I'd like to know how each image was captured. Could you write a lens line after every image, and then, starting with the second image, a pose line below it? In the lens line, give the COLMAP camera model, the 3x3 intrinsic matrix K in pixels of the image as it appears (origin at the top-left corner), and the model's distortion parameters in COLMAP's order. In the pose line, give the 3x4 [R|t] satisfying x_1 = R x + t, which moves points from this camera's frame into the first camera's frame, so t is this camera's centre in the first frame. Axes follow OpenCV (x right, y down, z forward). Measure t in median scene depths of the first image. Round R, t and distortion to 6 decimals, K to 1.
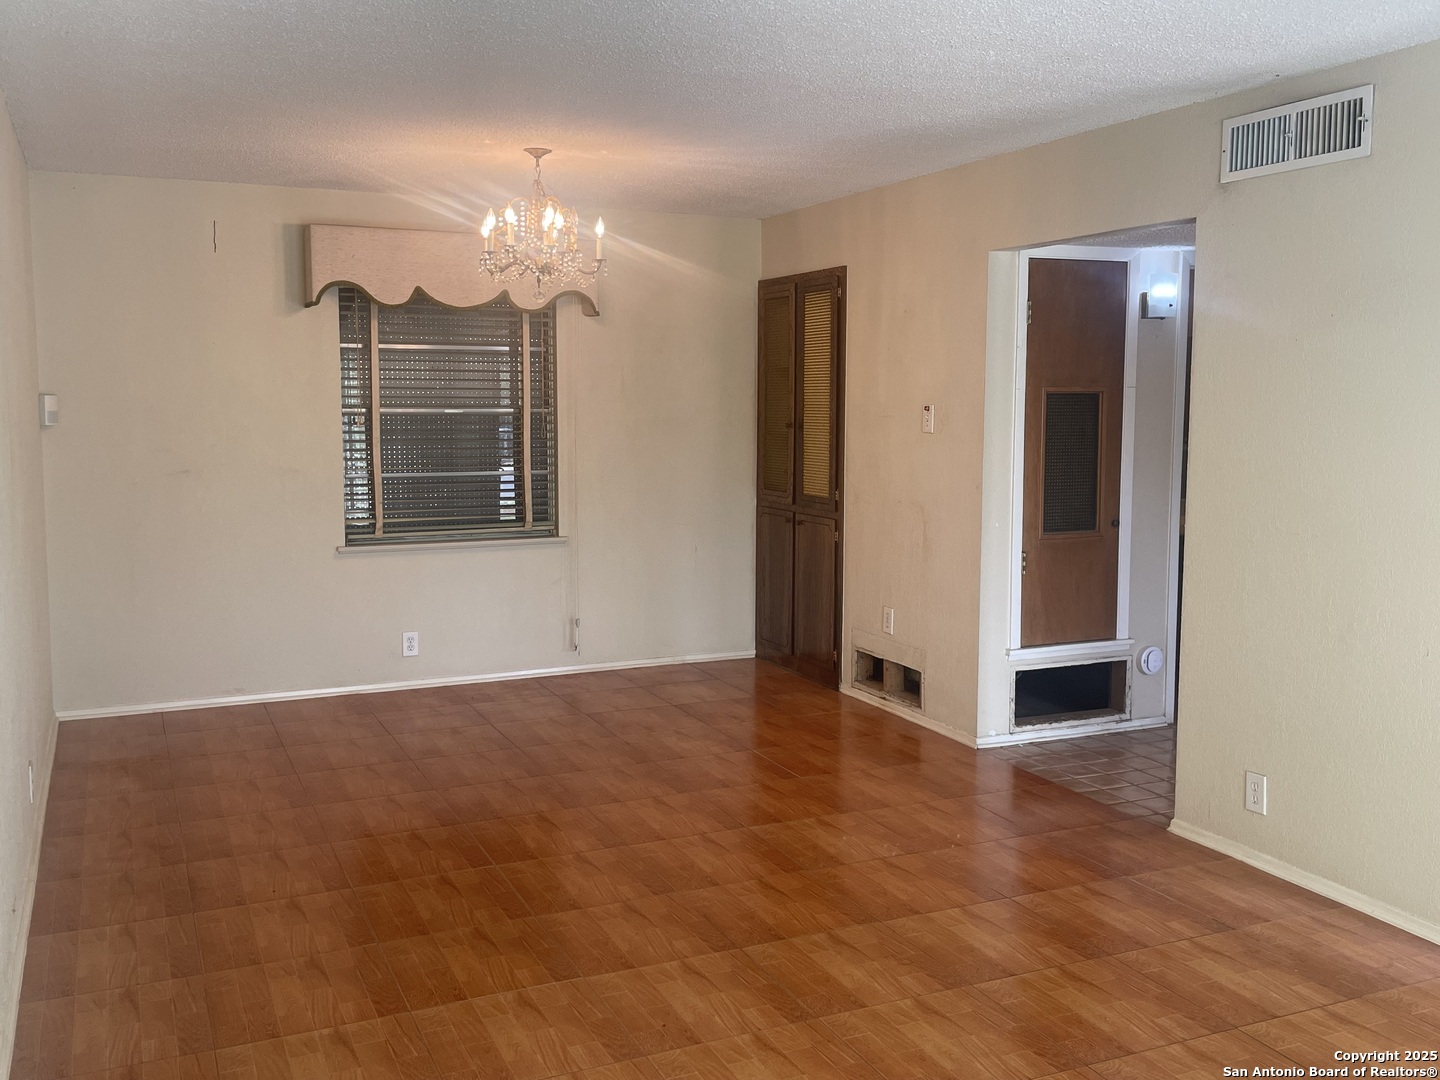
lens RADIAL K [[1296.3, 0, 720.0], [0, 1296.3, 540.0], [0, 0, 1]] dist [-0.011819, -0.010175]
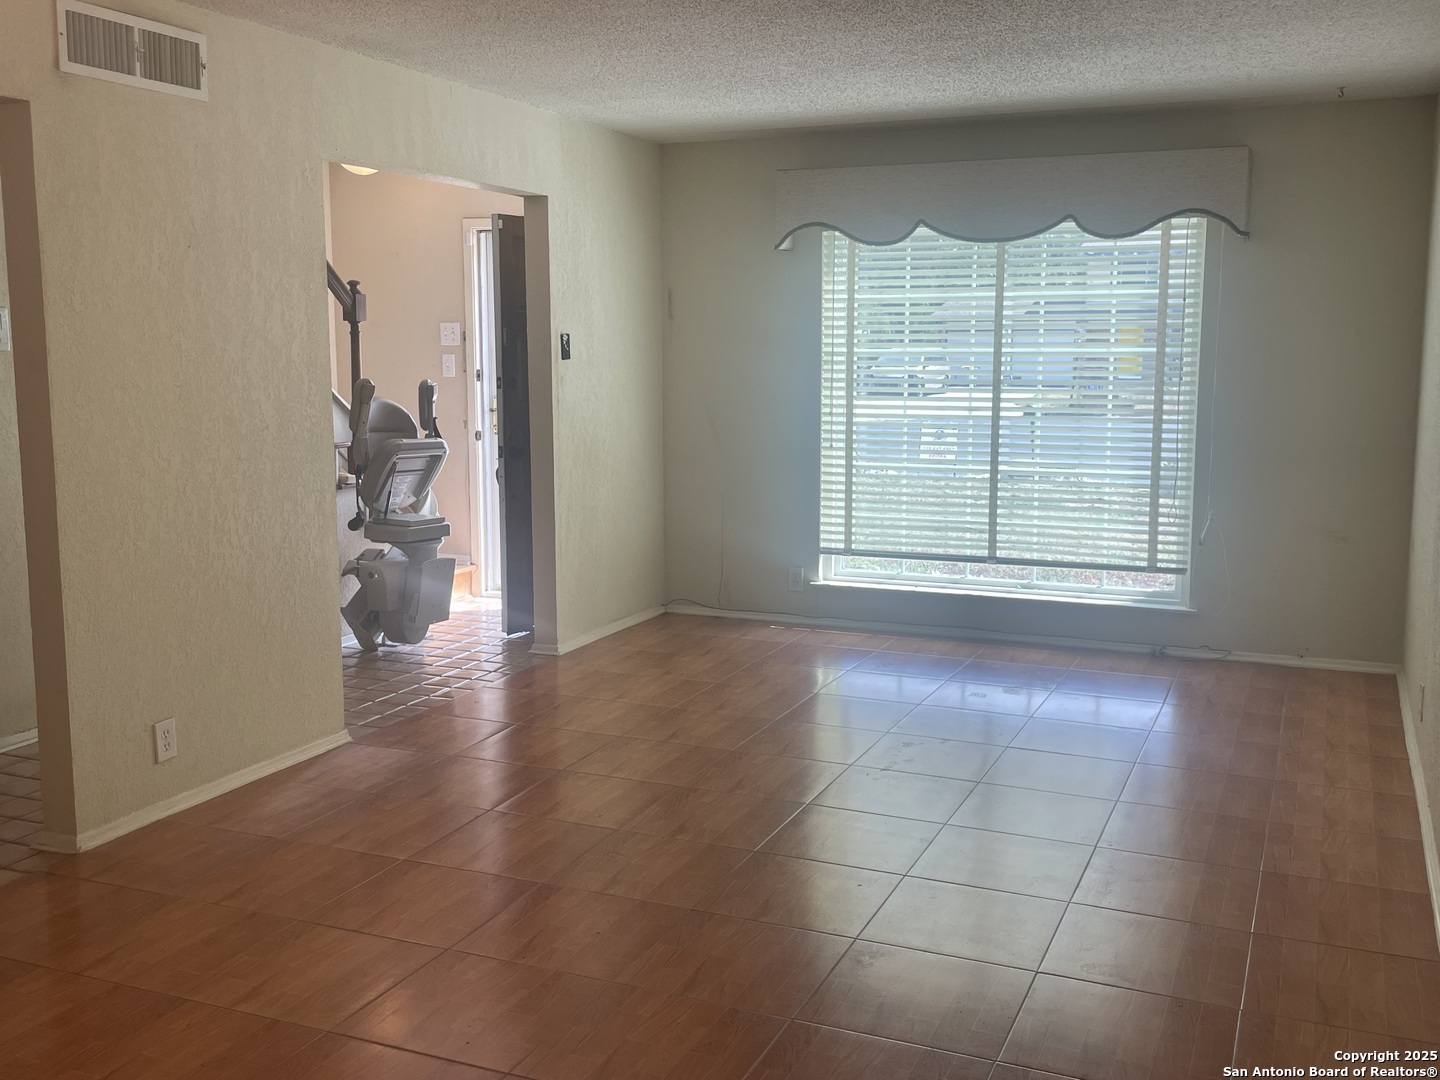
lens RADIAL K [[1398.2, 0, 720.0], [0, 1398.2, 540.0], [0, 0, 1]] dist [-0.002298, -0.004752]
pose [[-0.665393, -0.112357, 0.737989, -0.626301], [0.083626, 0.971166, 0.223257, -0.150377], [-0.741794, 0.210269, -0.636811, 1.363813]]
